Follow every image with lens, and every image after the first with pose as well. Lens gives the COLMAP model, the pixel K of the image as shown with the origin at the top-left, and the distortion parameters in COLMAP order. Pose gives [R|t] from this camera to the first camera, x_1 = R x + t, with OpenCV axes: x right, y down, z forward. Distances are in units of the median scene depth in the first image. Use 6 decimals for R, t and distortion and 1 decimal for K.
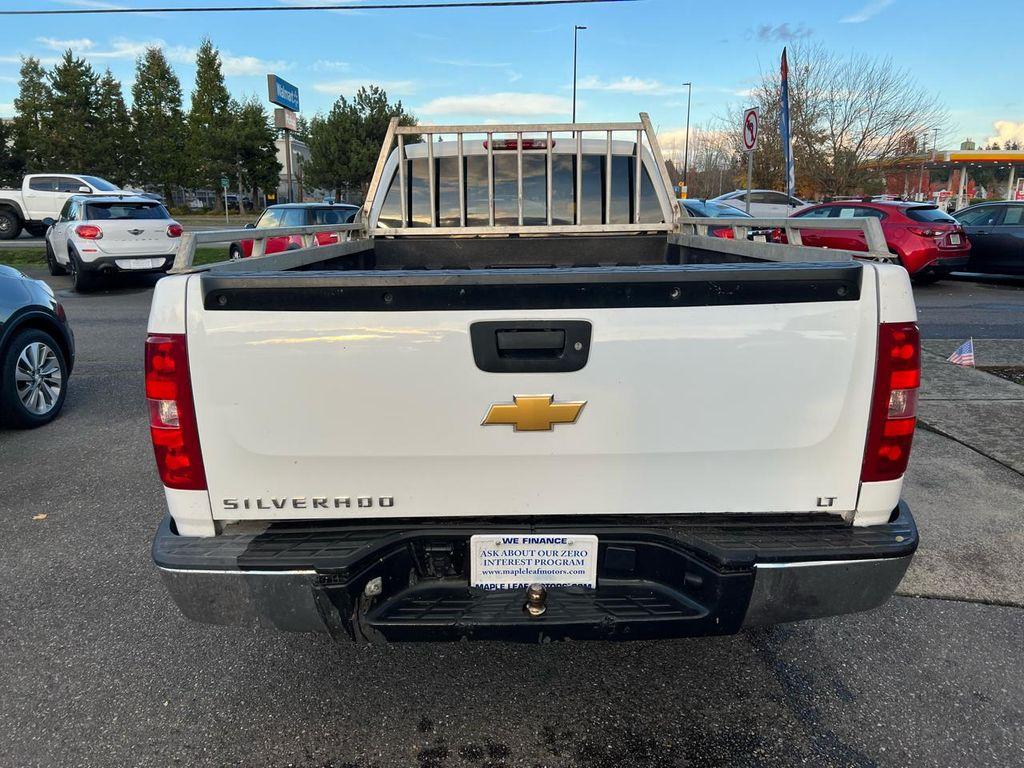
lens RADIAL K [[769.4, 0, 513.3], [0, 769.4, 386.5], [0, 0, 1]] dist [0.052202, -0.054223]
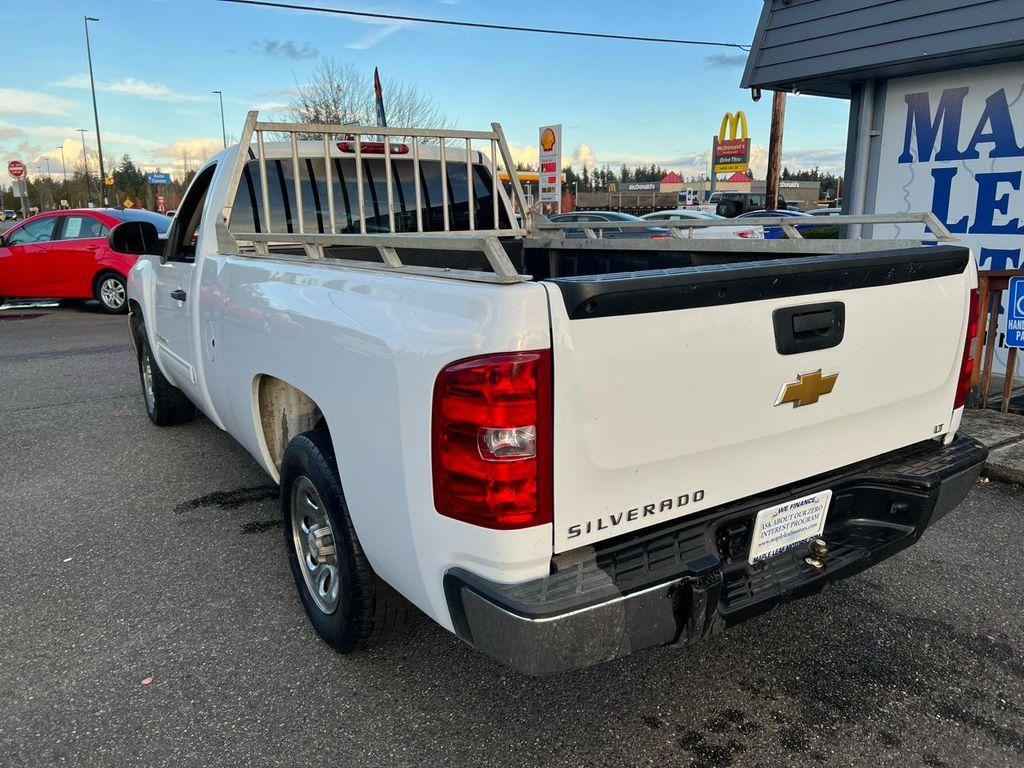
lens RADIAL K [[769.4, 0, 517.3], [0, 769.4, 385.1], [0, 0, 1]] dist [0.052202, -0.054223]
pose [[0.836808, -0.121930, 0.533746, -0.403647], [0.131479, 0.991111, 0.020279, -0.020733], [-0.531475, 0.053207, 0.845401, 0.120820]]
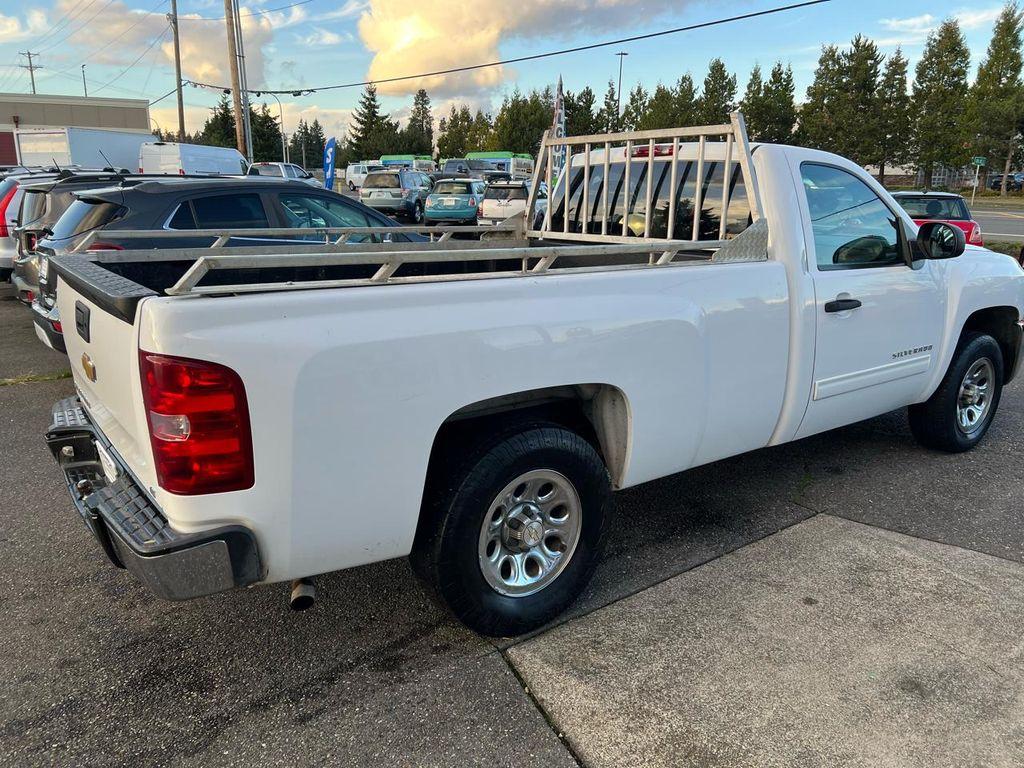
lens RADIAL K [[769.4, 0, 517.2], [0, 769.4, 386.0], [0, 0, 1]] dist [0.052202, -0.054223]
pose [[0.594518, 0.216964, -0.774258, 0.735993], [-0.195830, 0.972984, 0.122283, -0.120161], [0.779871, 0.078924, 0.620944, 0.313970]]
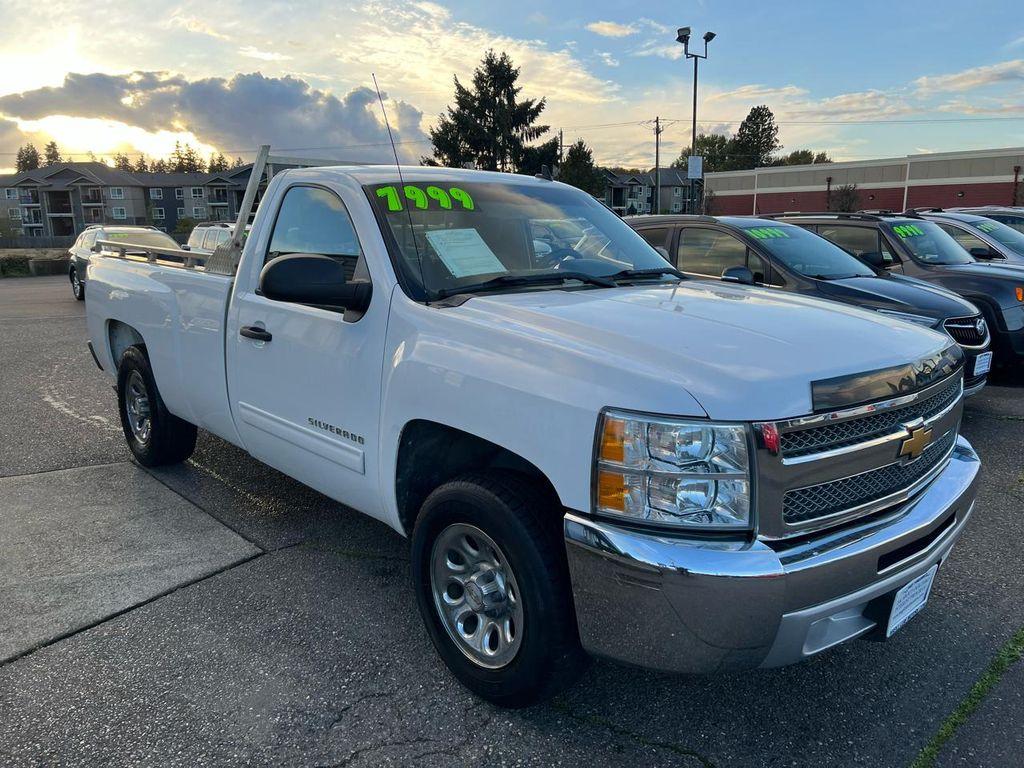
lens RADIAL K [[769.4, 0, 515.7], [0, 769.4, 384.3], [0, 0, 1]] dist [0.052202, -0.054223]
pose [[-0.740434, 0.143975, -0.656528, 0.602010], [-0.149396, 0.917099, 0.369607, -0.479639], [0.655315, 0.371752, -0.657542, 1.919682]]
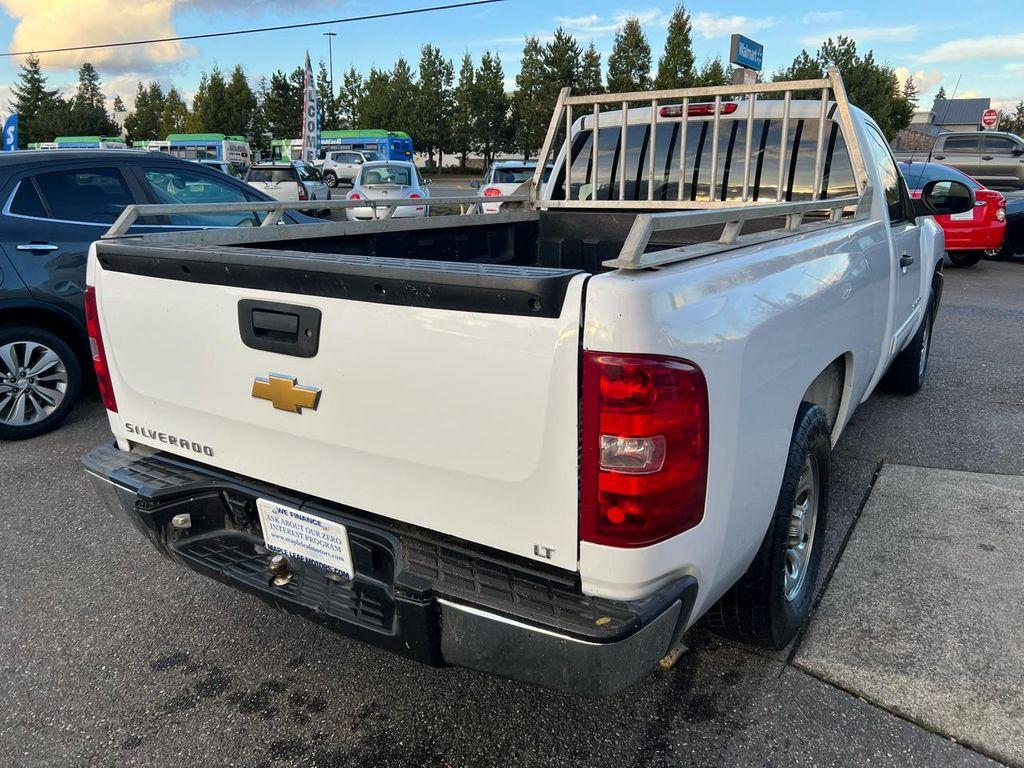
lens RADIAL K [[769.4, 0, 514.9], [0, 769.4, 380.5], [0, 0, 1]] dist [0.052202, -0.054223]
pose [[0.841517, 0.148764, -0.519344, 0.358034], [-0.128272, 0.988868, 0.075412, -0.043403], [0.524781, 0.003156, 0.851232, 0.123692]]
